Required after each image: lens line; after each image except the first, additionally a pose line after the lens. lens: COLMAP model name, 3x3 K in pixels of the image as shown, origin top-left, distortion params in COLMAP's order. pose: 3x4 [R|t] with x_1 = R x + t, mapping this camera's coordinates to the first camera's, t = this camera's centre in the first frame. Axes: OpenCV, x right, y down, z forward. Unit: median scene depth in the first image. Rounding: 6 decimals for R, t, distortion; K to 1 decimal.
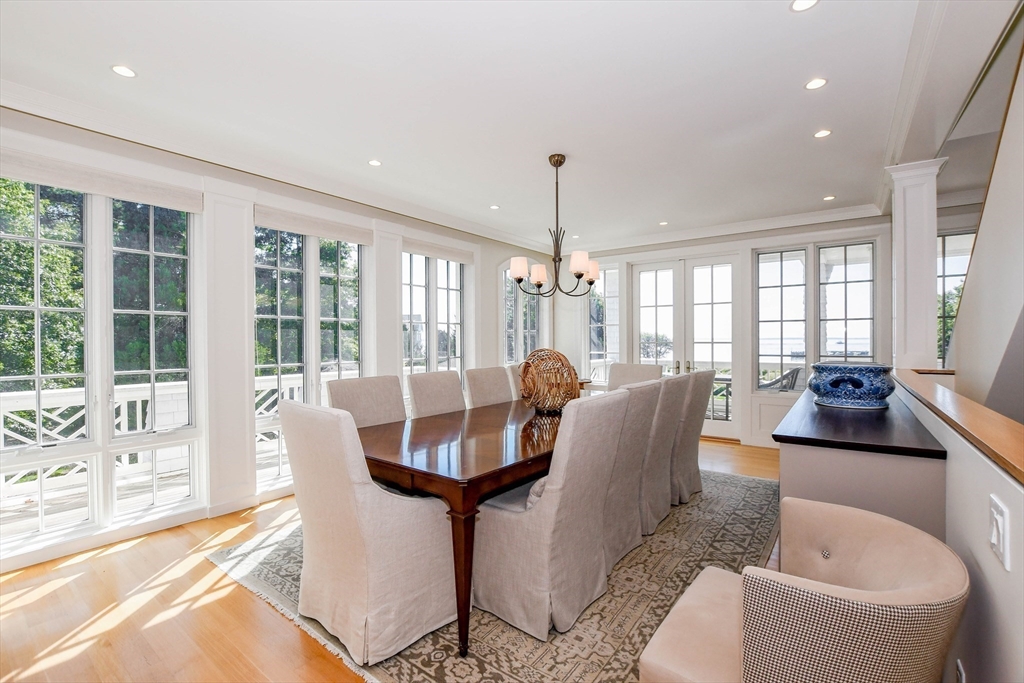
lens RADIAL K [[420.2, 0, 512.0], [0, 420.2, 341.5], [0, 0, 1]] dist [-0.000469, 0.000010]
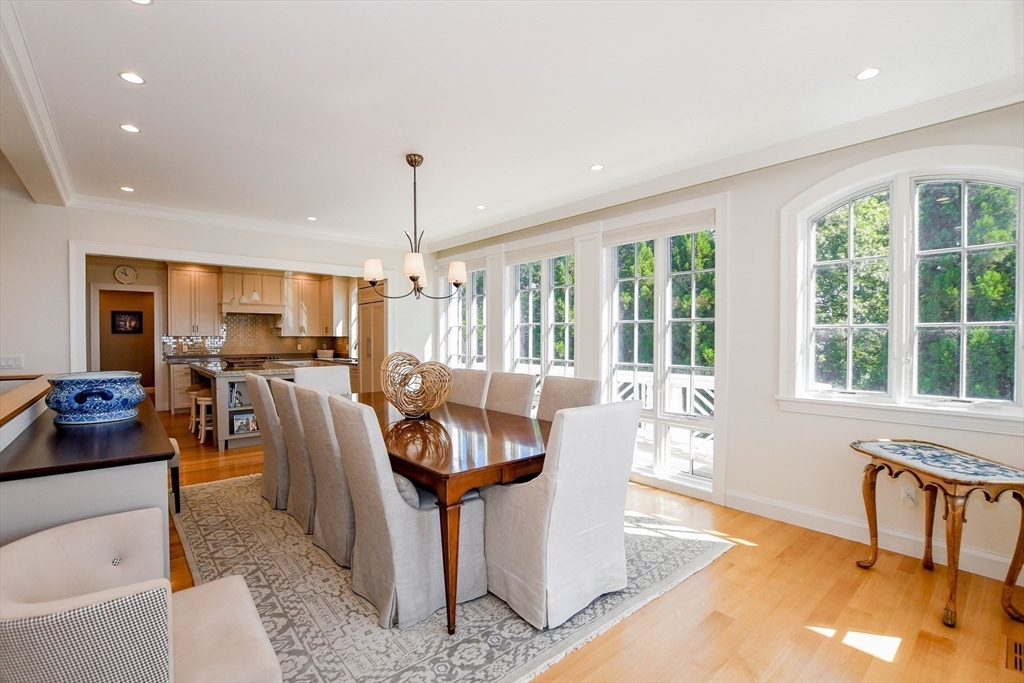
lens RADIAL K [[456.7, 0, 510.9], [0, 456.7, 337.8], [0, 0, 1]] dist [-0.001846, -0.000140]
pose [[-0.185603, -0.001413, -0.982624, 0.704892], [-0.014162, 0.999899, 0.001237, -0.011826], [0.982523, 0.014146, -0.185605, 0.898263]]
